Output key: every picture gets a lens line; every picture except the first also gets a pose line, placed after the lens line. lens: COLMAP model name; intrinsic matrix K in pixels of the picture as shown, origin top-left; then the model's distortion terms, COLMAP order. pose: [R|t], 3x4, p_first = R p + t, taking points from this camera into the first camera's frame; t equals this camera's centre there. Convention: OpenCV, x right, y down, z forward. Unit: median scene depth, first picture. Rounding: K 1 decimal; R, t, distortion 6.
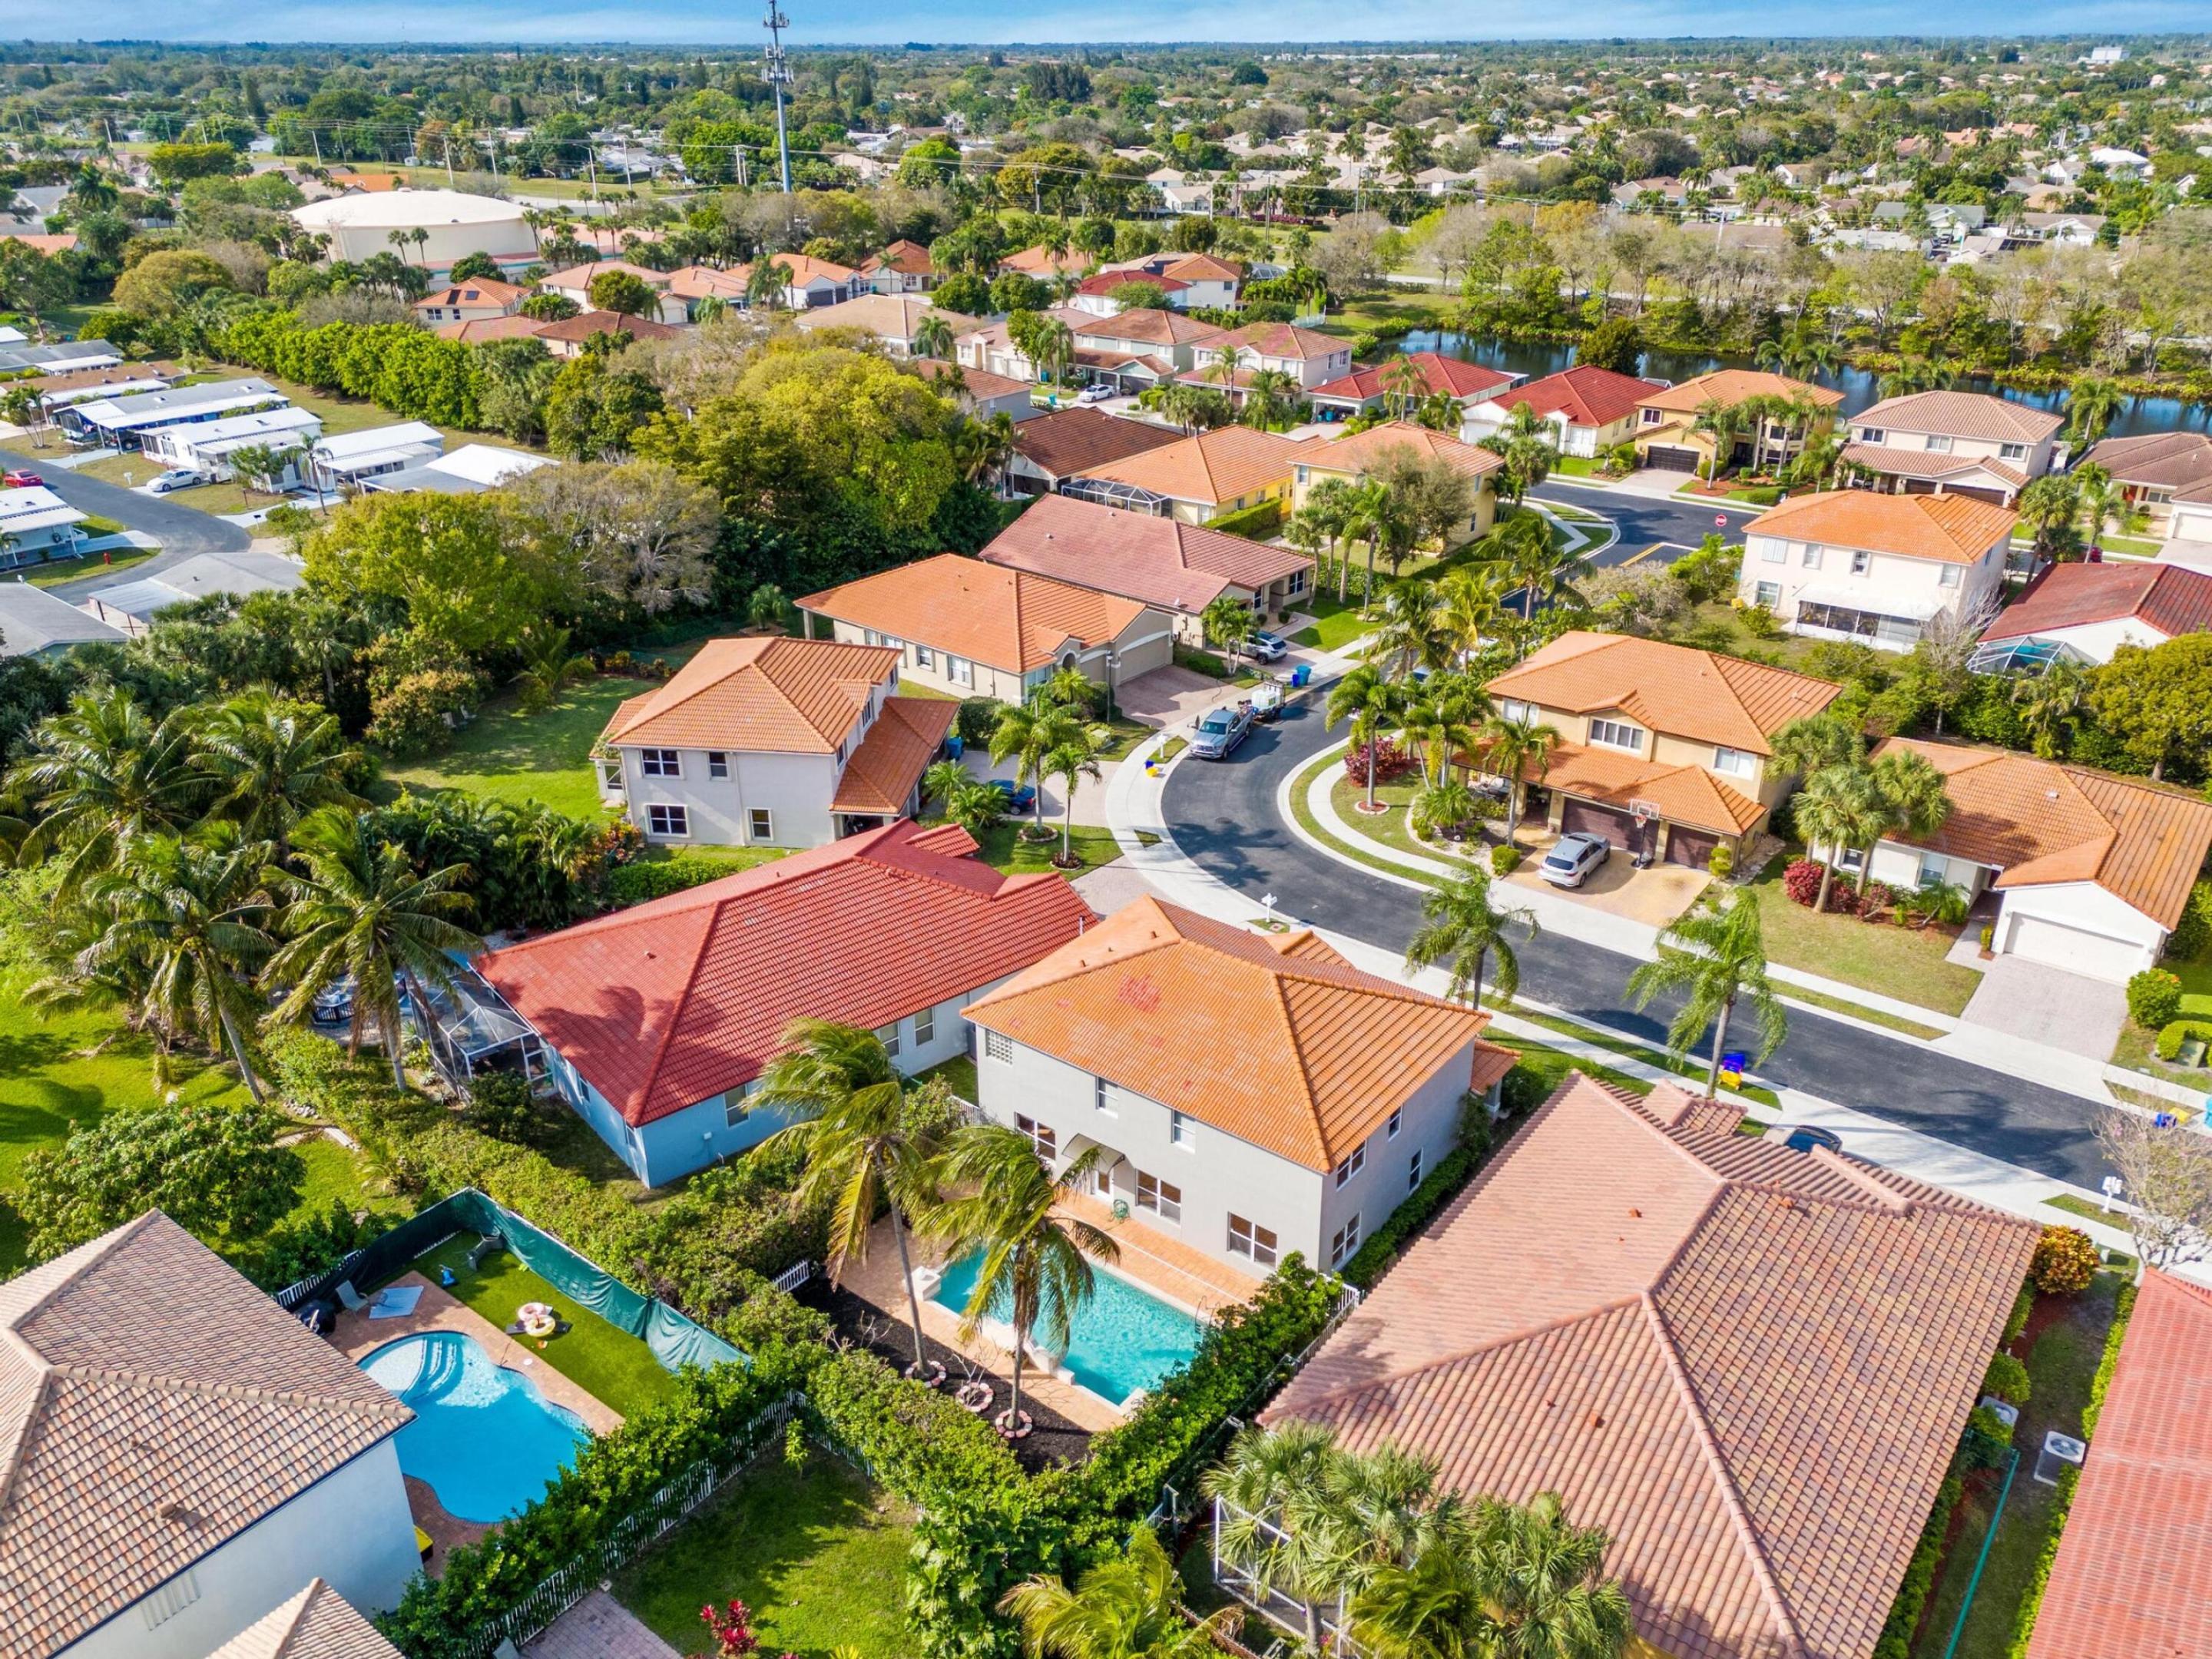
lens RADIAL K [[1660.6, 0, 1106.0], [0, 1660.6, 829.5], [0, 0, 1]] dist [0.065987, -0.051173]
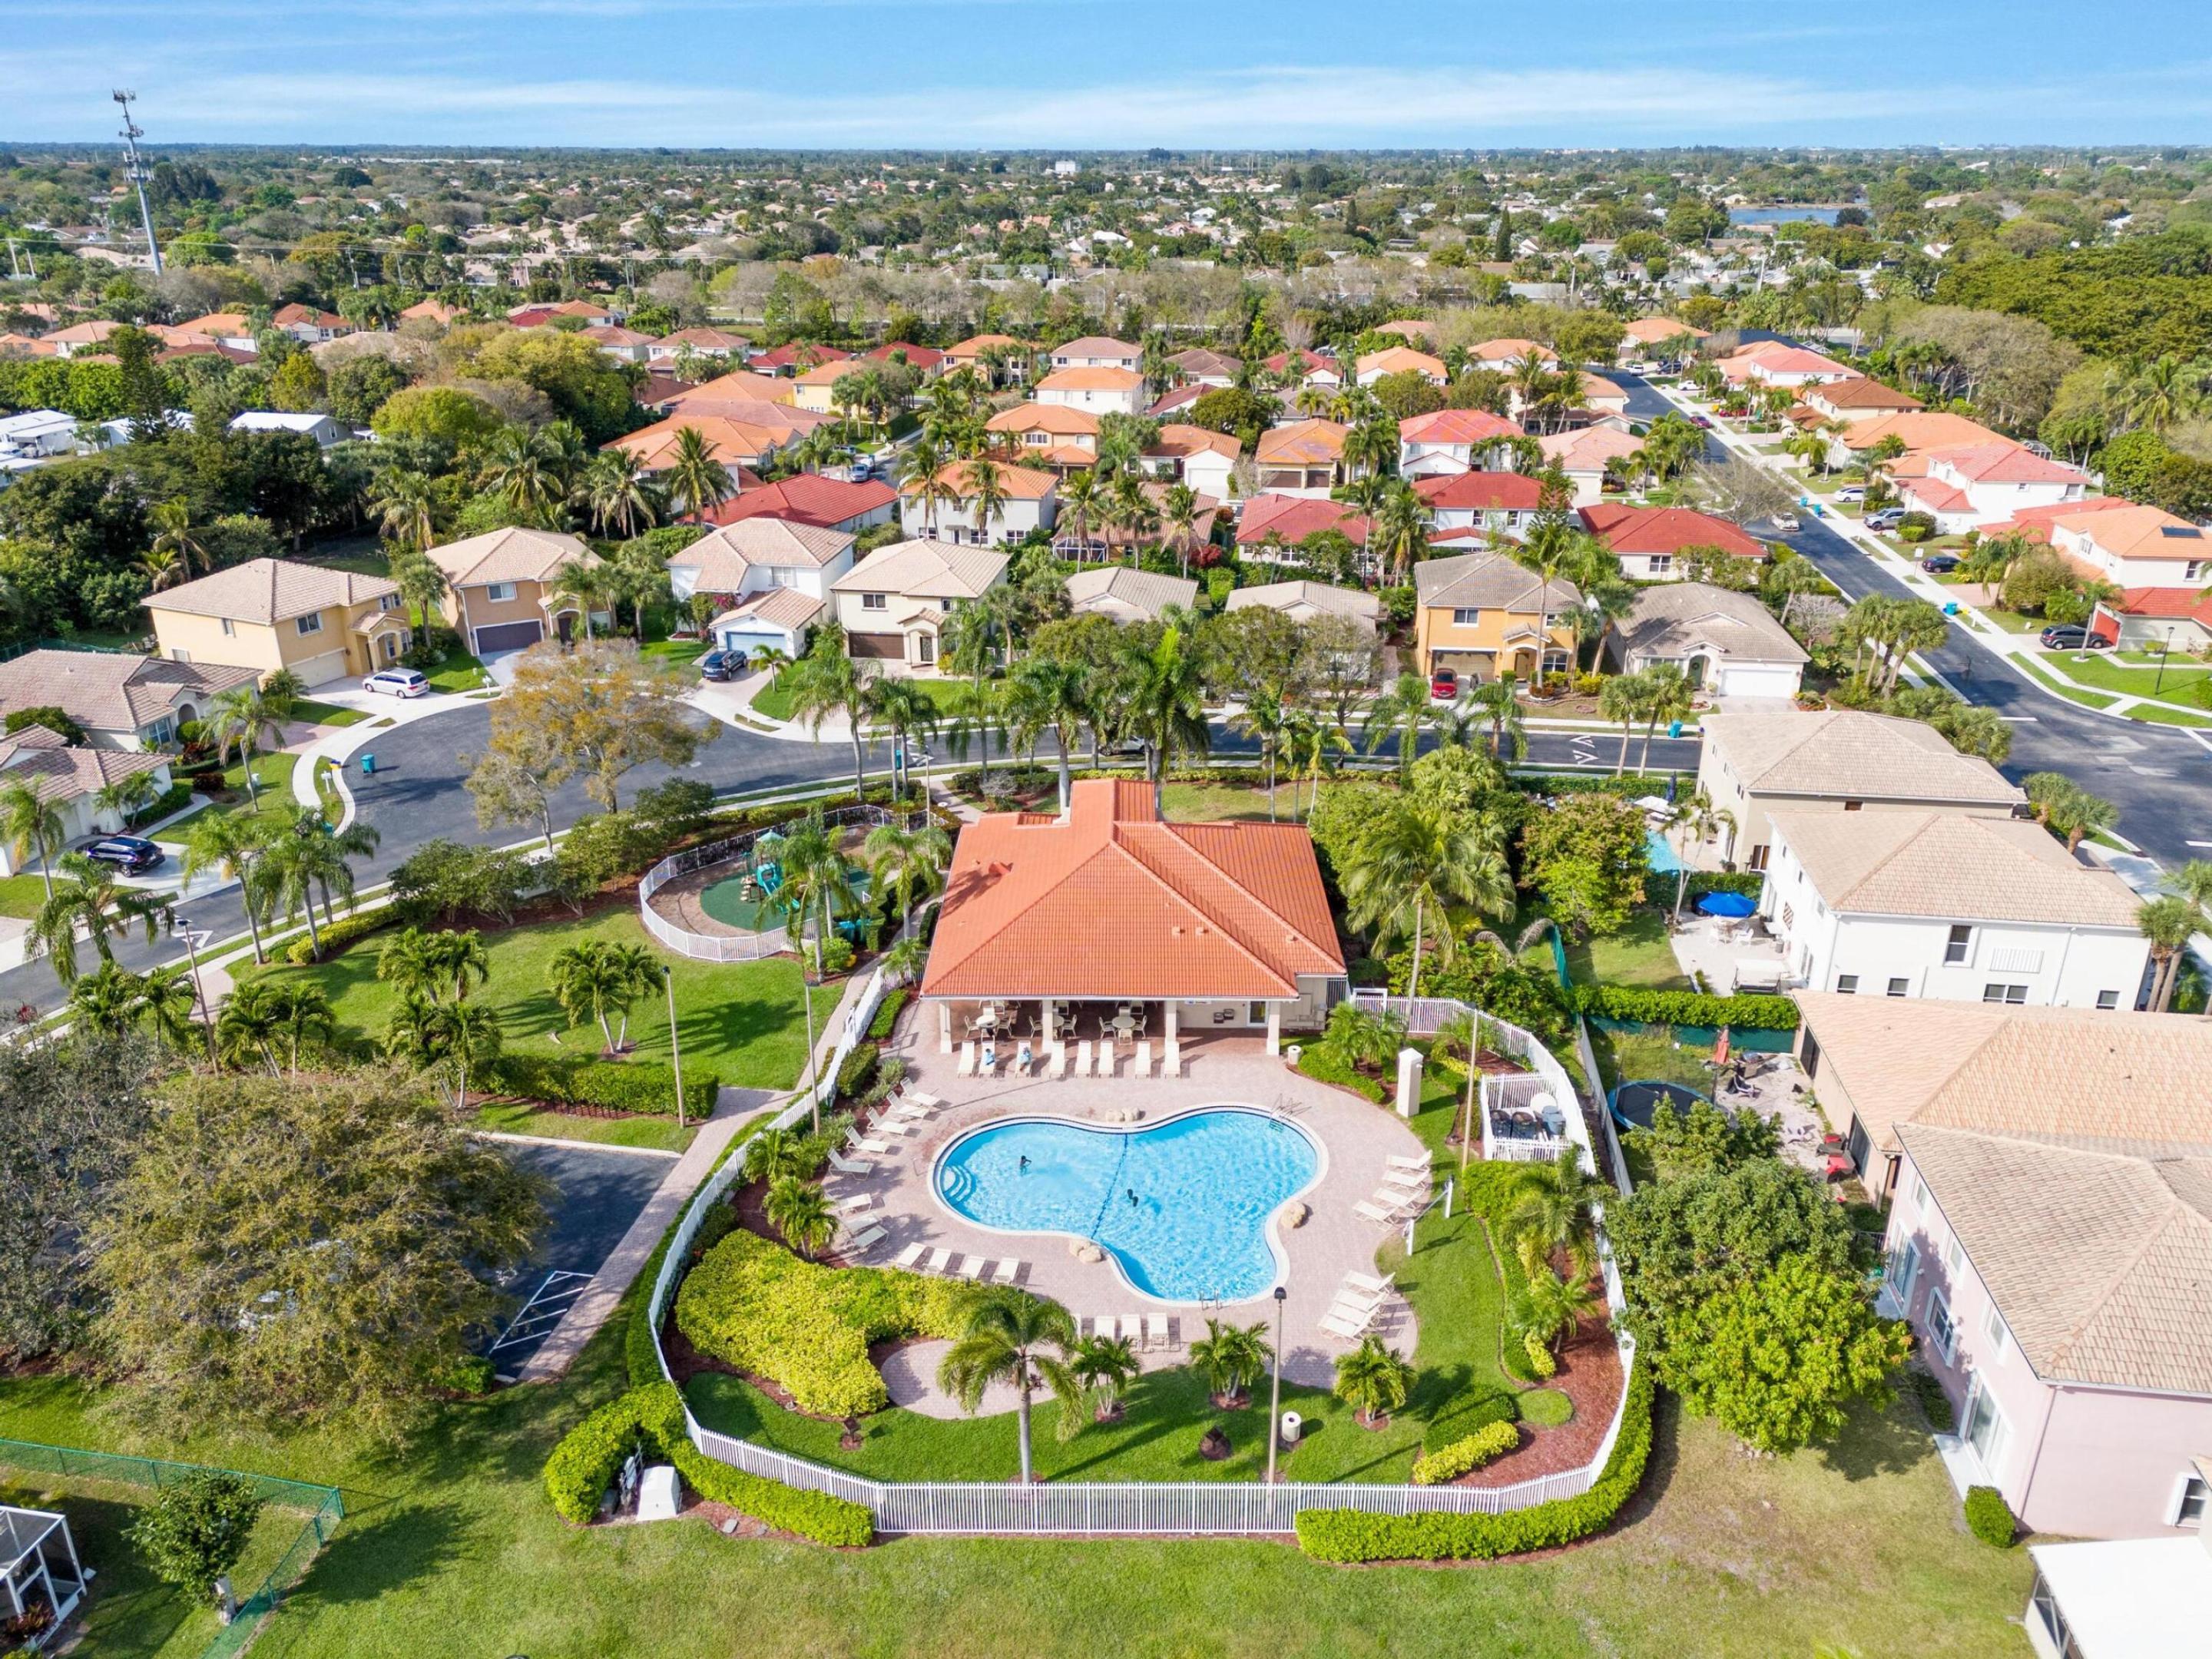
lens RADIAL K [[1660.6, 0, 1106.0], [0, 1660.6, 829.5], [0, 0, 1]] dist [0.065987, -0.051173]
pose [[0.866958, -0.185482, 0.462579, -0.311134], [0.209694, 0.977767, -0.000947, 0.194182], [-0.452119, 0.097821, 0.886577, -0.427457]]
